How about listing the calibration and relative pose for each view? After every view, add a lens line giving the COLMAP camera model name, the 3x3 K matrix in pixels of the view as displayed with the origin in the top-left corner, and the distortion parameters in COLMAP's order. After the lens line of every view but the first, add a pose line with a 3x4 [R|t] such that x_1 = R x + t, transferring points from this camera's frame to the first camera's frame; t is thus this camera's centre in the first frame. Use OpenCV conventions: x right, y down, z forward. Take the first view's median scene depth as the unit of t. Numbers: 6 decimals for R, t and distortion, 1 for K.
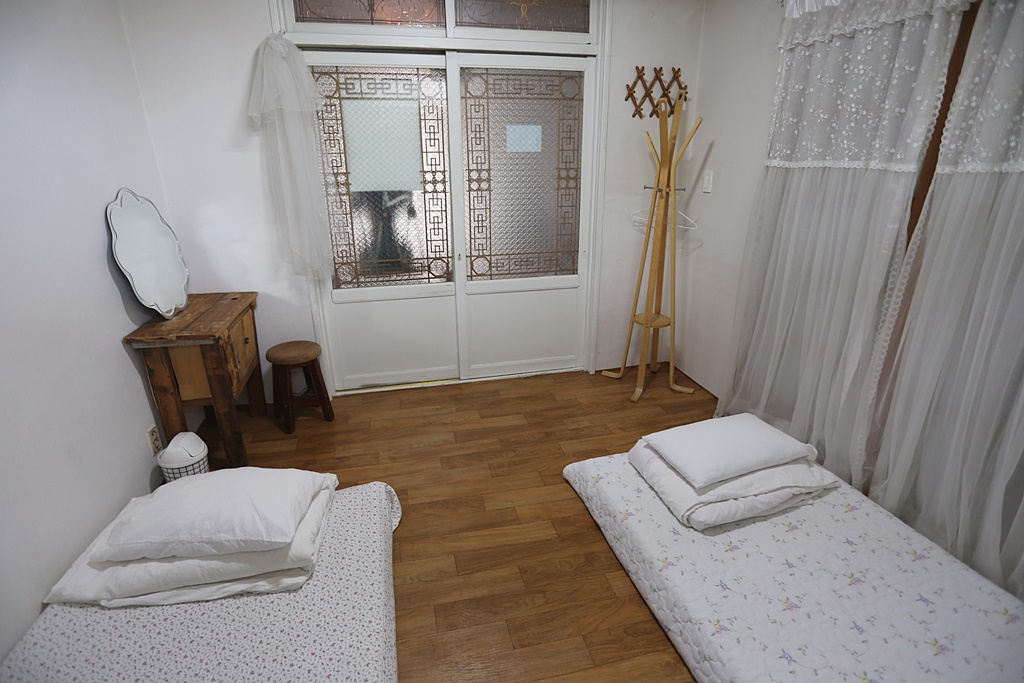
lens RADIAL K [[500.8, 0, 512.0], [0, 500.8, 341.5], [0, 0, 1]] dist [-0.067215, 0.028672]
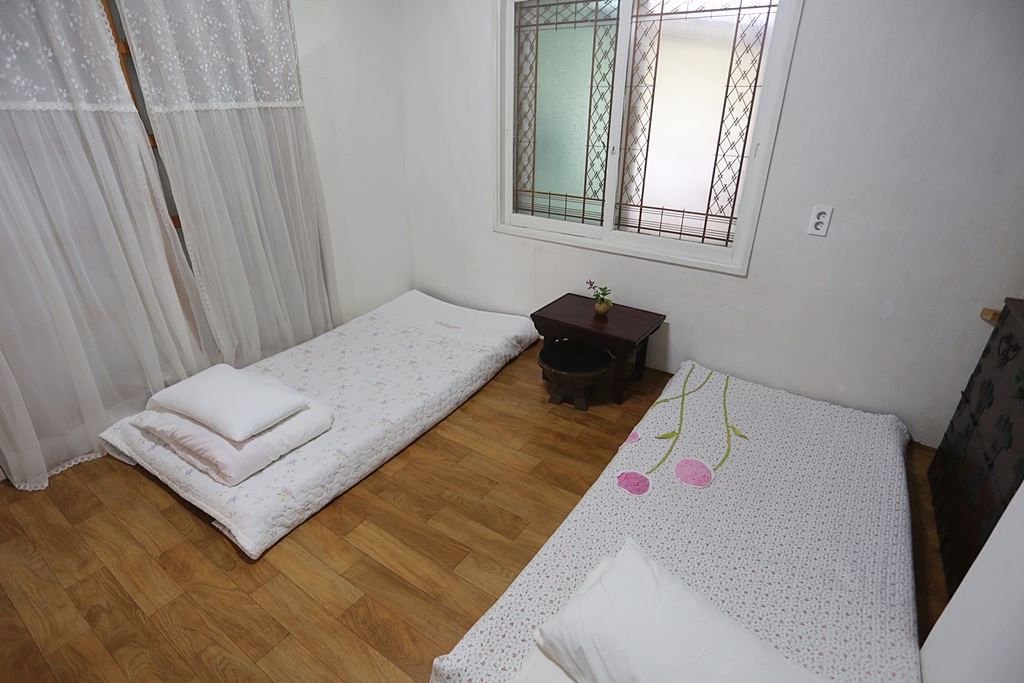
lens RADIAL K [[500.8, 0, 512.0], [0, 500.8, 341.5], [0, 0, 1]] dist [-0.067215, 0.028672]
pose [[-0.670140, -0.325336, 0.667135, -0.639553], [0.245703, 0.750908, 0.612999, -0.384903], [-0.700387, 0.574712, -0.423277, 1.060487]]
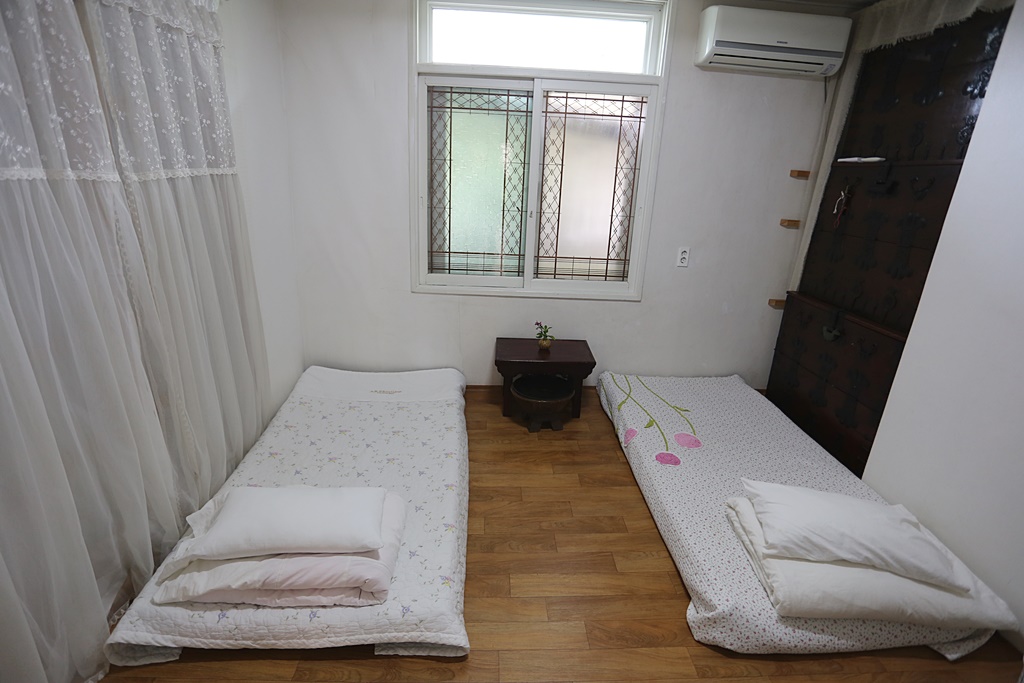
lens RADIAL K [[500.8, 0, 512.0], [0, 500.8, 341.5], [0, 0, 1]] dist [-0.067215, 0.028672]
pose [[-0.978365, -0.105695, 0.177851, -0.034710], [0.028878, 0.781468, 0.623277, -0.582639], [-0.204862, 0.614928, -0.761508, 1.525552]]
